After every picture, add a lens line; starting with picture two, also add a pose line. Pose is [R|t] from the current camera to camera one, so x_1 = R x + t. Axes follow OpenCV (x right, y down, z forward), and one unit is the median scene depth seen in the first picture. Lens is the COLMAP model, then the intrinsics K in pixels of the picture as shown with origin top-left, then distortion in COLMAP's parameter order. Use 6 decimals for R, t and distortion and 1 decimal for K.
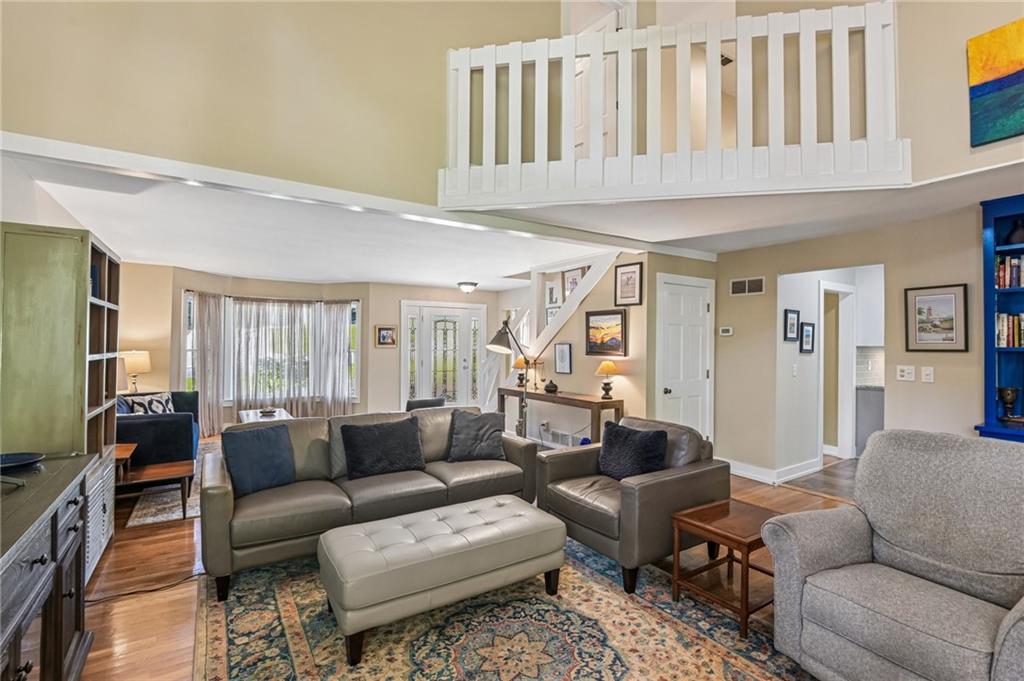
lens RADIAL K [[472.5, 0, 512.0], [0, 472.5, 340.5], [0, 0, 1]] dist [-0.000899, -0.000637]
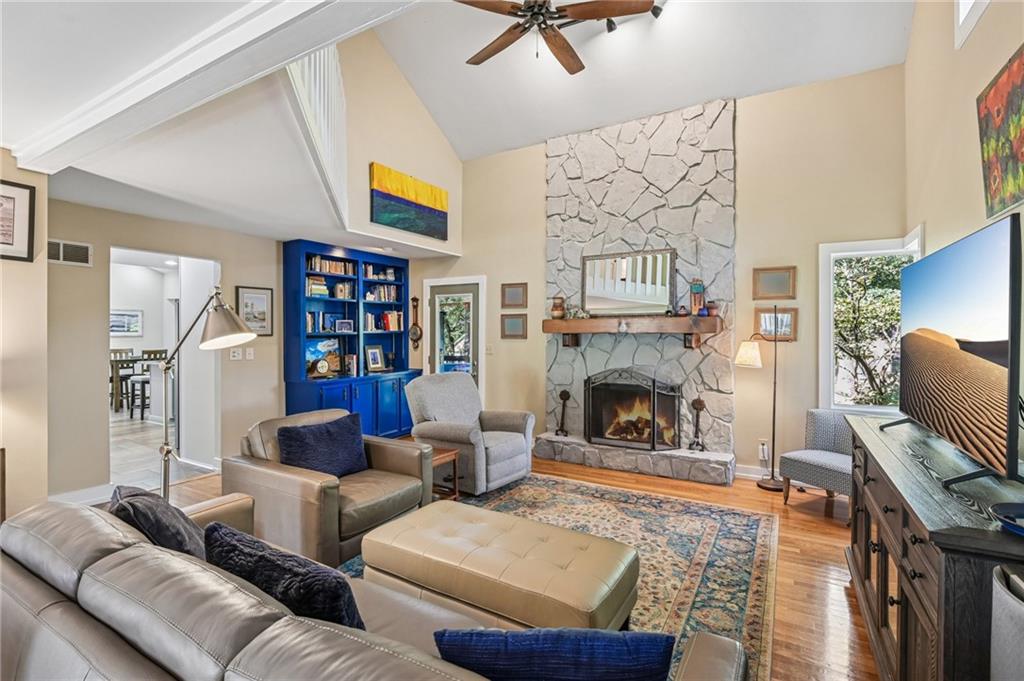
lens RADIAL K [[472.5, 0, 512.0], [0, 472.5, 340.5], [0, 0, 1]] dist [-0.000899, -0.000637]
pose [[-0.447942, -0.020647, 0.893824, -0.608621], [-0.010225, 0.999786, 0.017970, 0.004292], [-0.894004, -0.001090, -0.448058, 0.905634]]
